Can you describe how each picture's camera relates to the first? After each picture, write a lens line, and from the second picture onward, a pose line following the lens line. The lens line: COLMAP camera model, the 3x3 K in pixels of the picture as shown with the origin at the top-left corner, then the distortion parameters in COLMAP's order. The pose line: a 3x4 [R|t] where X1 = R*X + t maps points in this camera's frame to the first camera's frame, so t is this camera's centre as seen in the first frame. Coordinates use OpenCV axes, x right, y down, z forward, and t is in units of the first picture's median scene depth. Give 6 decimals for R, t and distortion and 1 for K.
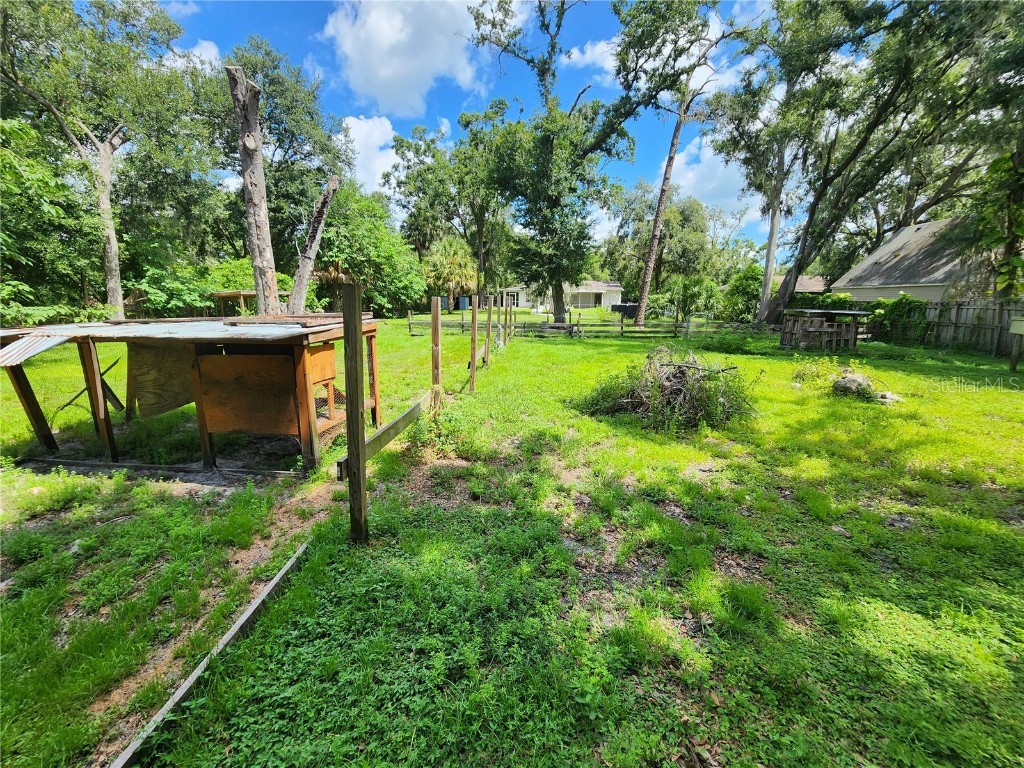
lens RADIAL K [[425.6, 0, 508.1], [0, 425.6, 382.1], [0, 0, 1]] dist [0.003292, -0.000195]
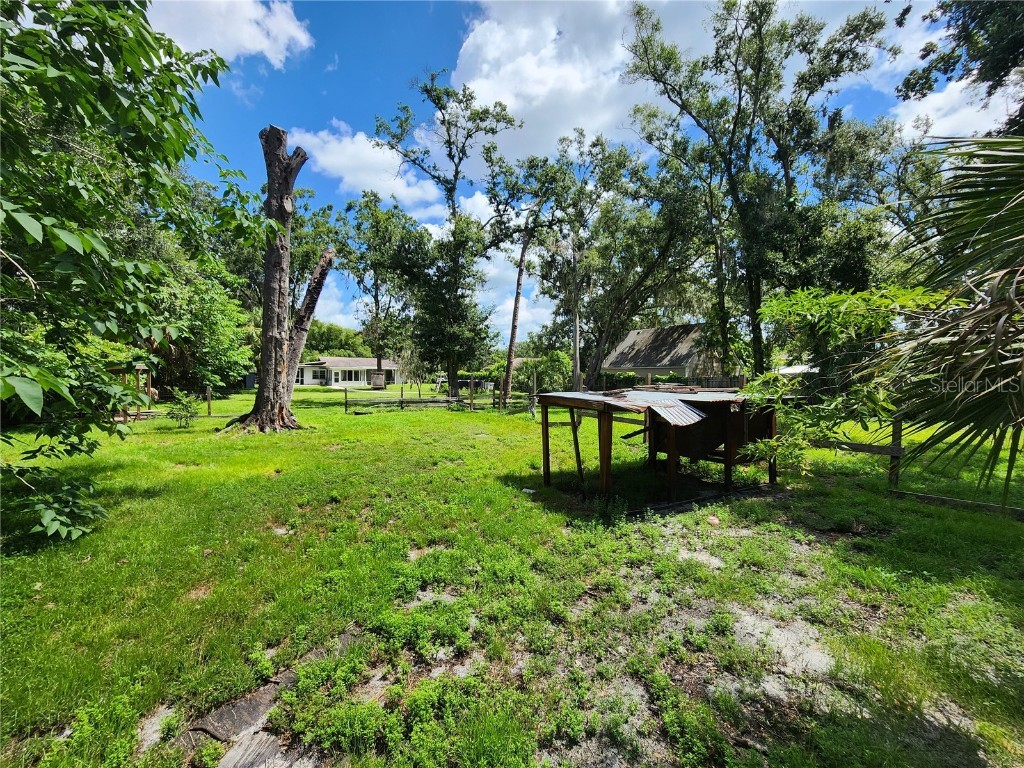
lens RADIAL K [[425.6, 0, 512.4], [0, 425.6, 381.5], [0, 0, 1]] dist [0.003292, -0.000195]
pose [[0.806294, -0.007124, 0.591472, -0.403604], [0.112839, 0.983417, -0.141978, -0.006934], [-0.580653, 0.181217, 0.793727, 0.039911]]
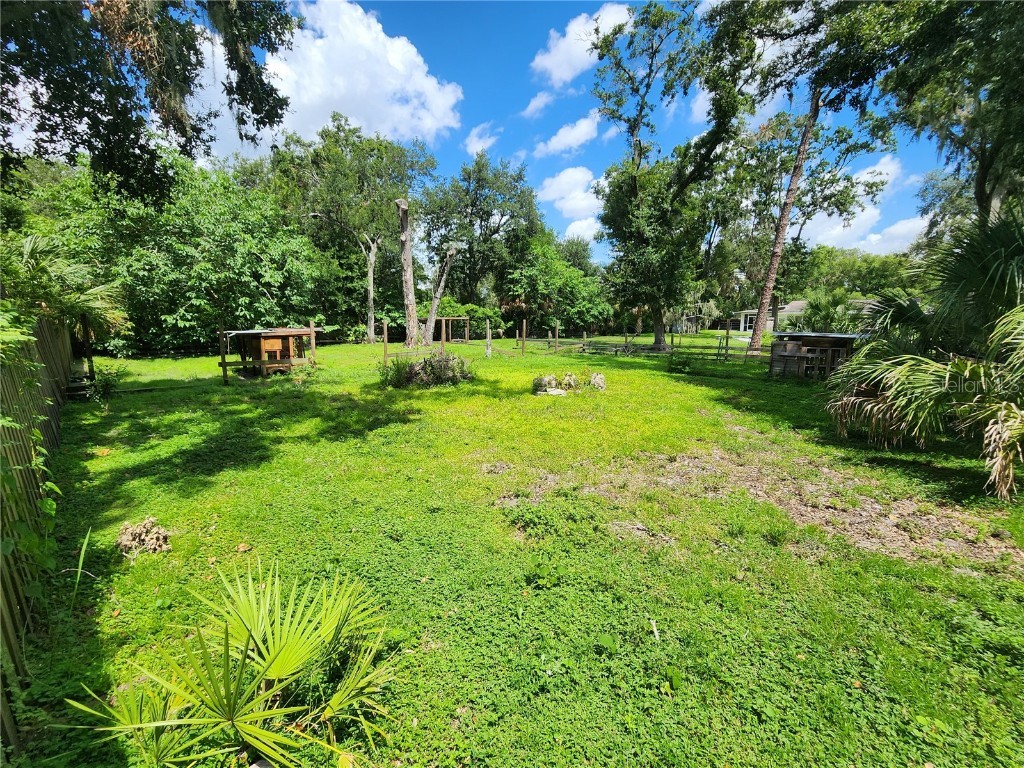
lens RADIAL K [[425.6, 0, 504.8], [0, 425.6, 383.1], [0, 0, 1]] dist [0.003292, -0.000195]
pose [[0.765802, 0.091160, -0.636582, 0.522378], [-0.124243, 0.992224, -0.007374, 0.012460], [0.630960, 0.084738, 0.771174, -0.049140]]
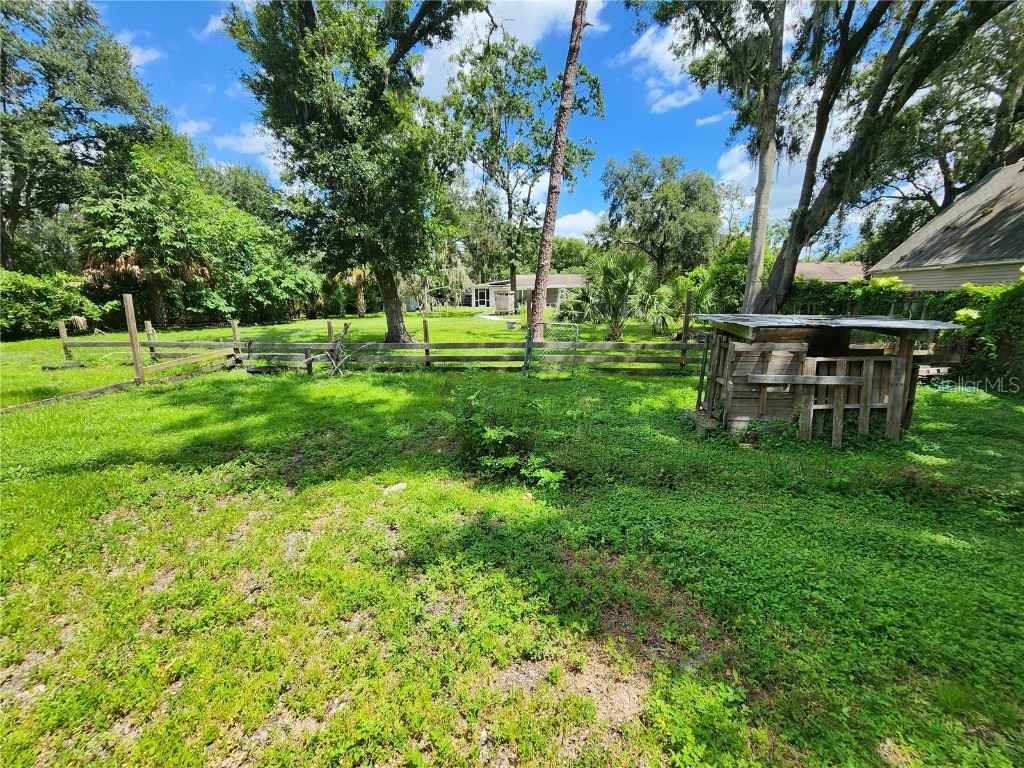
lens RADIAL K [[425.6, 0, 511.0], [0, 425.6, 381.6], [0, 0, 1]] dist [0.003292, -0.000195]
pose [[0.997477, -0.000412, -0.070996, 0.337046], [0.000583, 0.999997, 0.002384, -0.076322], [0.070994, -0.002419, 0.997474, 0.411656]]
